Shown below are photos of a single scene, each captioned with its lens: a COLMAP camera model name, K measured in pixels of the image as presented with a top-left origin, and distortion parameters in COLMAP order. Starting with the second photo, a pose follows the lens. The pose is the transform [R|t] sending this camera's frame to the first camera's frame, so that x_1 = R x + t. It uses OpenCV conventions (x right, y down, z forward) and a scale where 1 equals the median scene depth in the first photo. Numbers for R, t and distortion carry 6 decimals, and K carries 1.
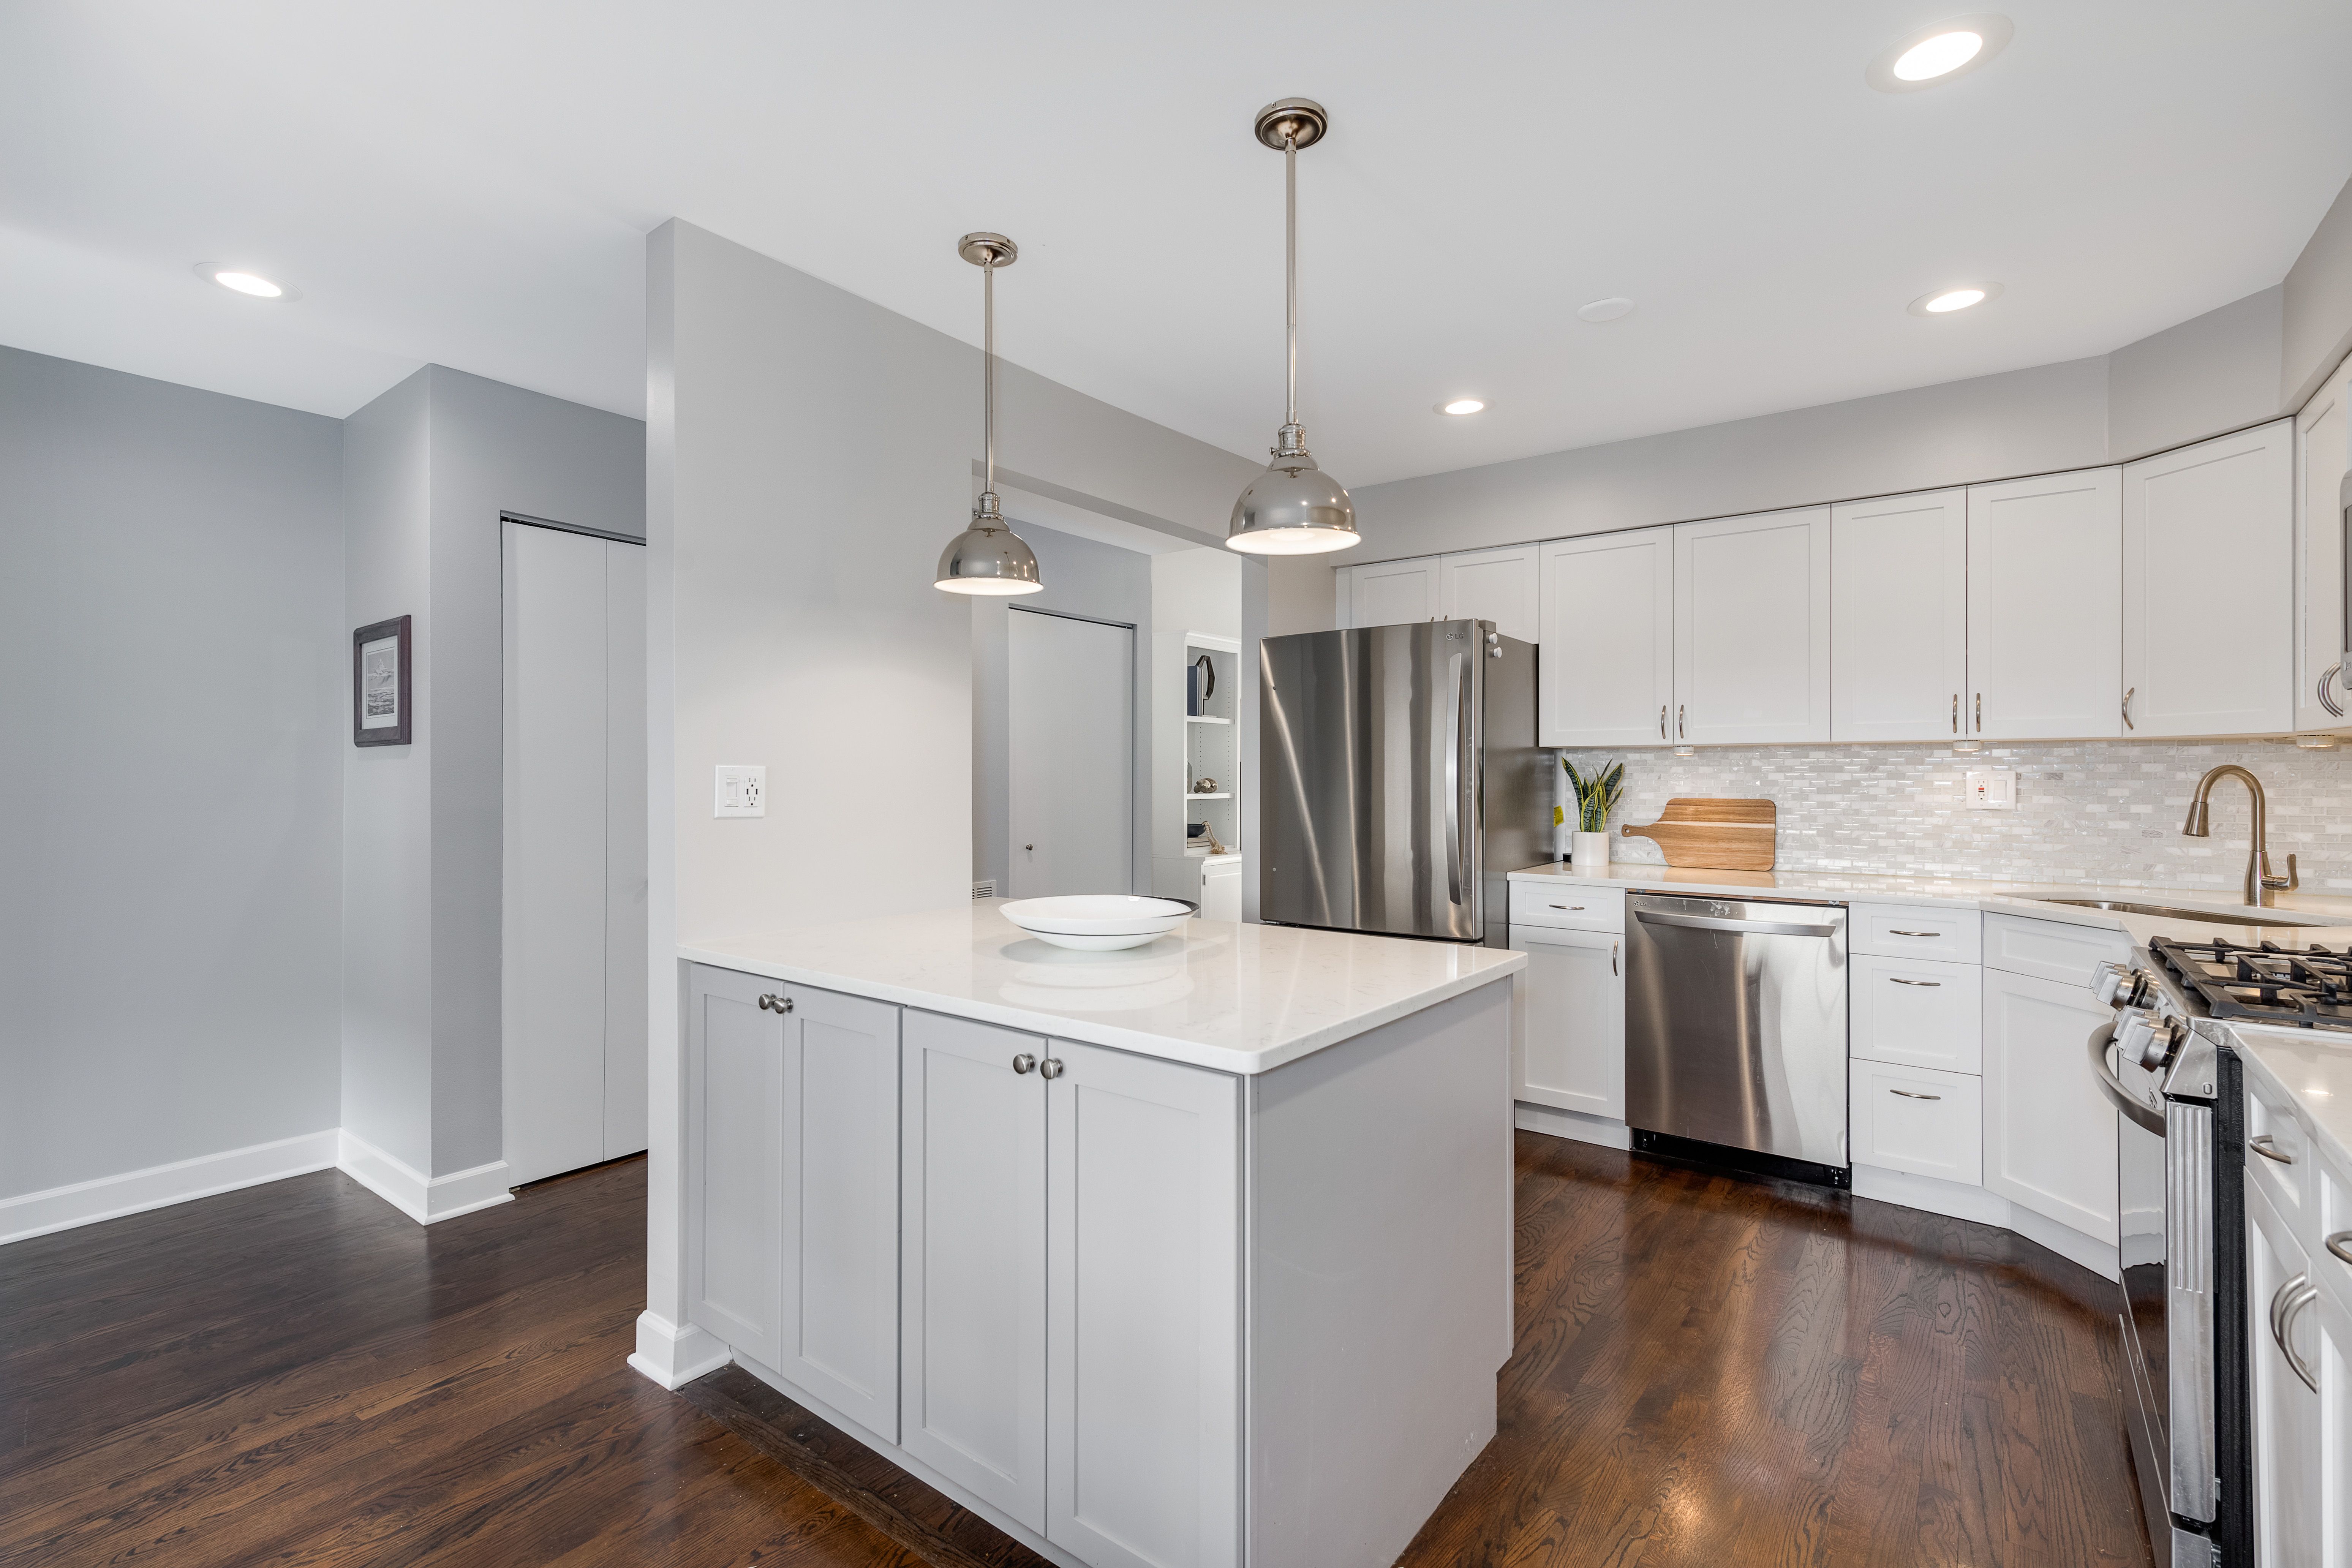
lens RADIAL K [[1032.9, 0, 1182.5], [0, 1032.9, 764.2], [0, 0, 1]] dist [0.005392, -0.000060]
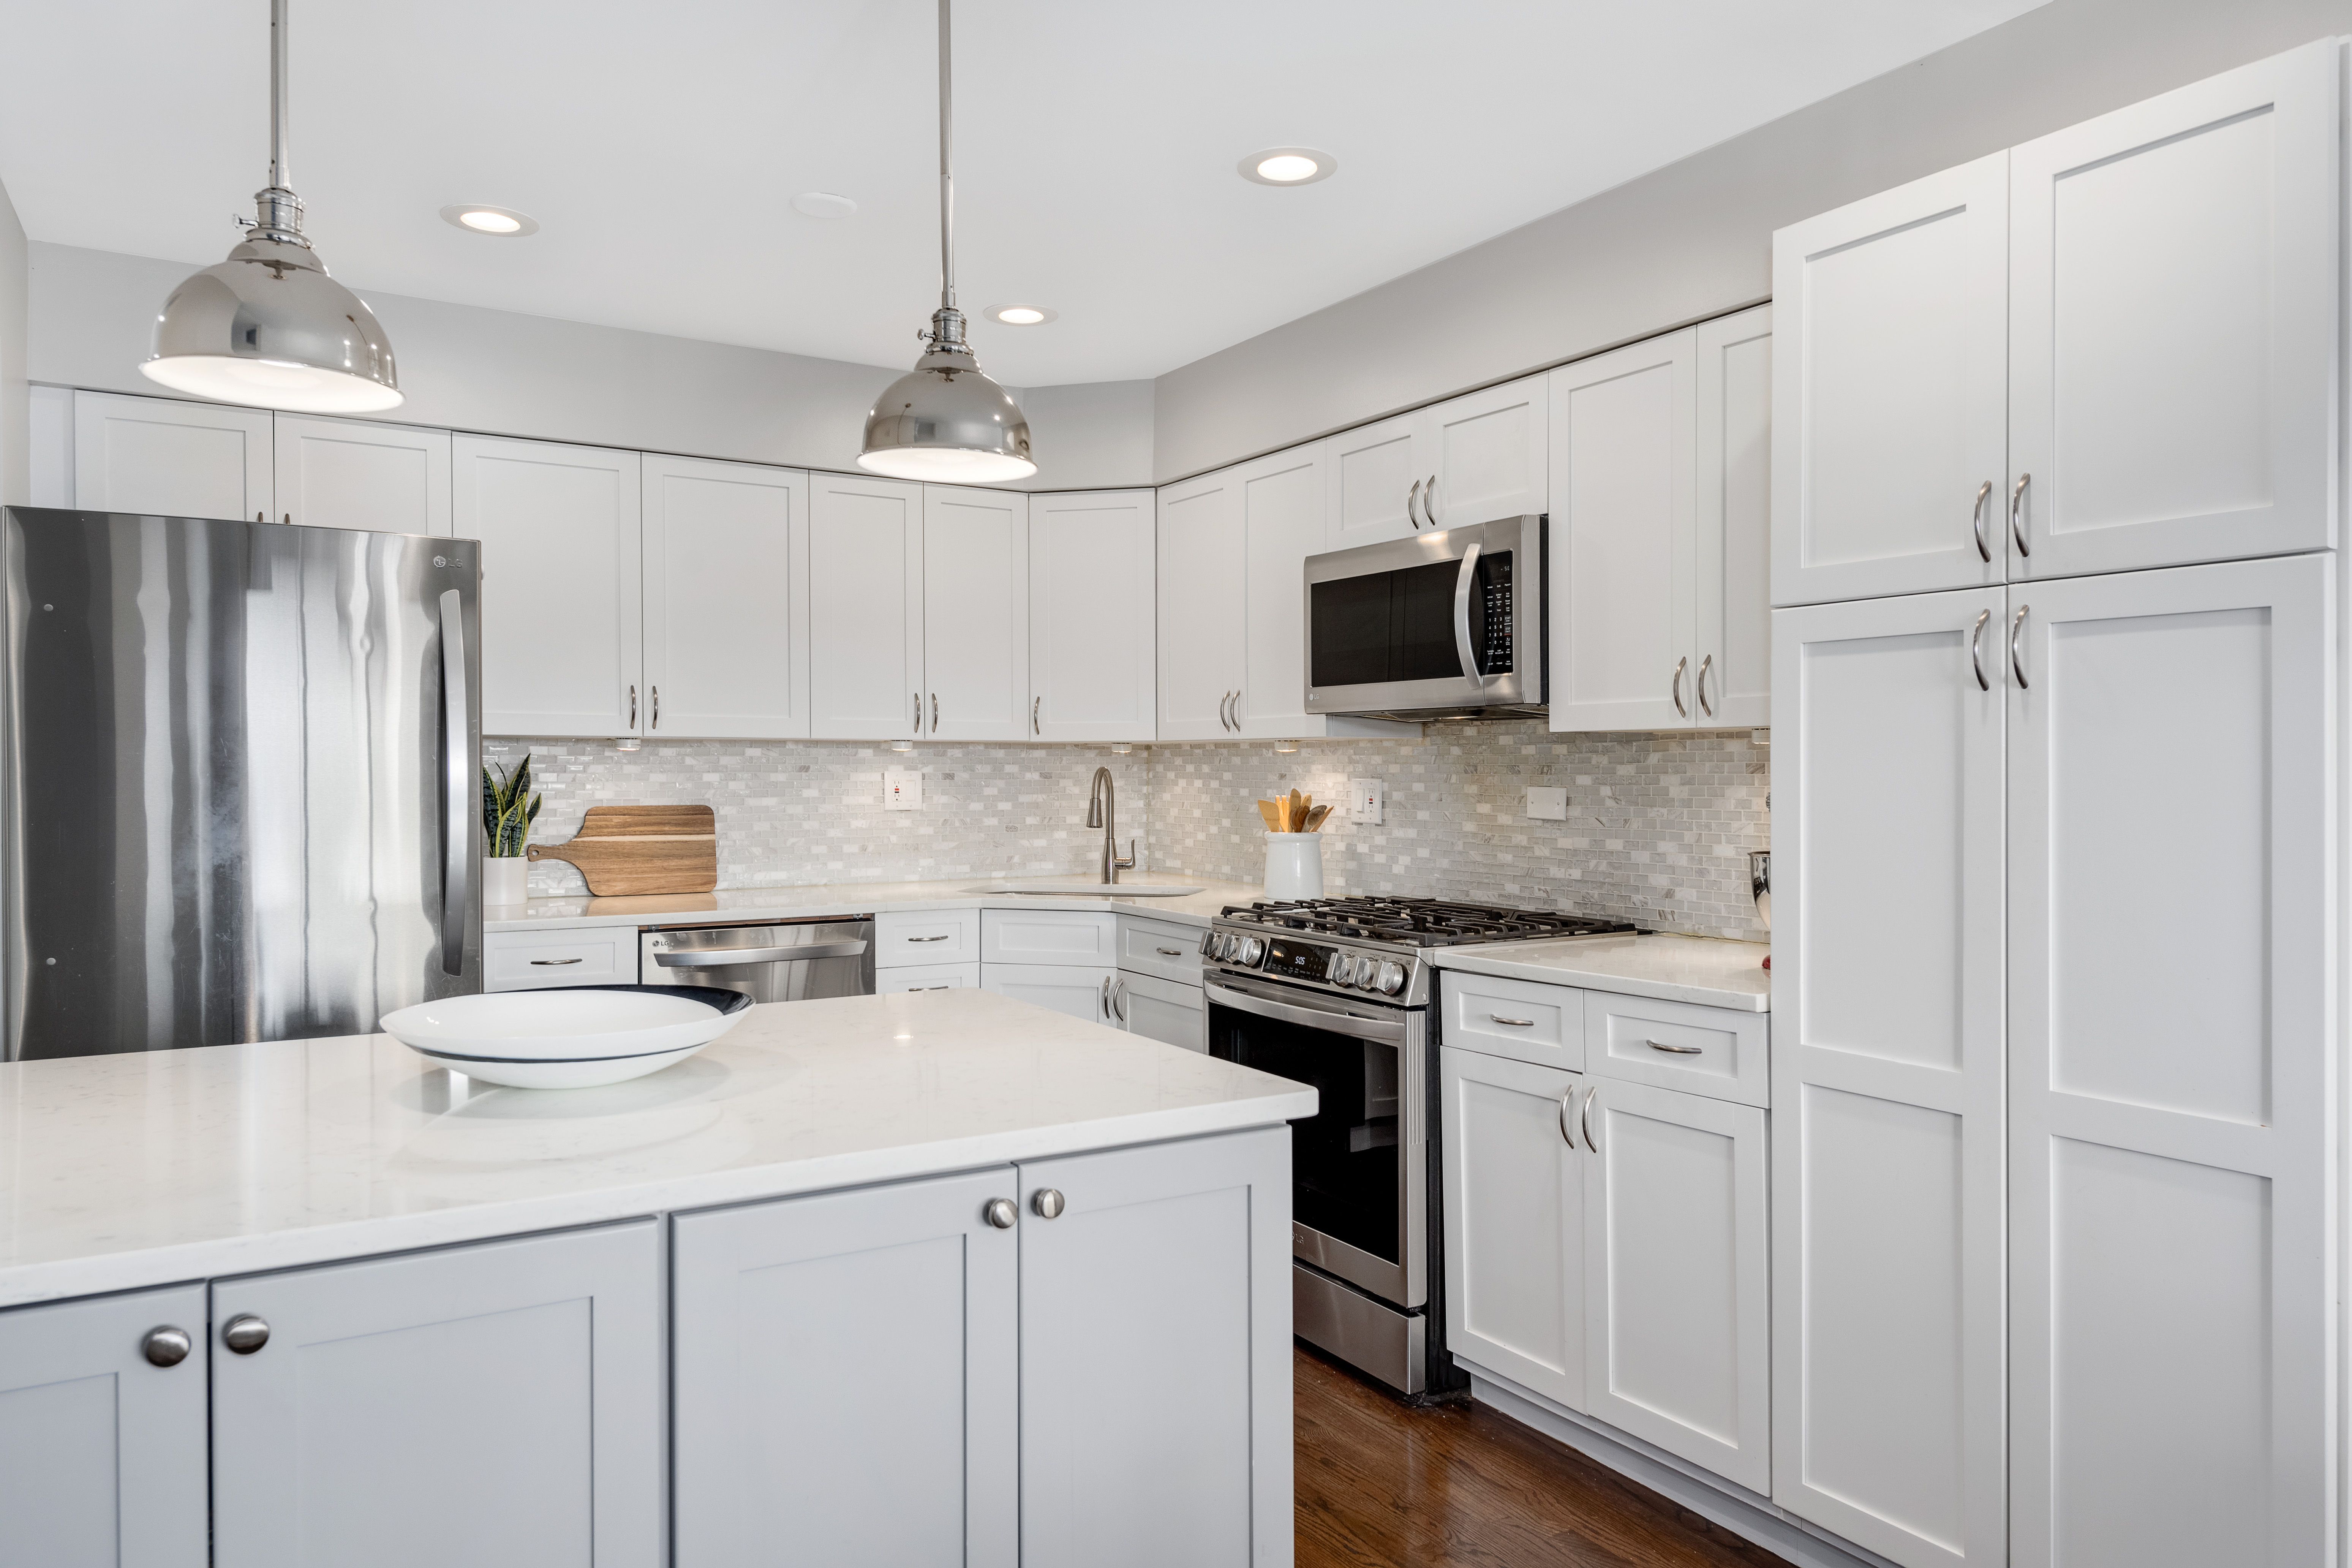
lens RADIAL K [[1519.8, 0, 1109.4], [0, 1519.8, 759.0], [0, 0, 1]] dist [0.003535, 0.000442]
pose [[0.382944, 0.008445, 0.923733, -0.476752], [-0.009066, 0.999944, -0.005383, 0.000921], [-0.923727, -0.006313, 0.382999, 0.260683]]
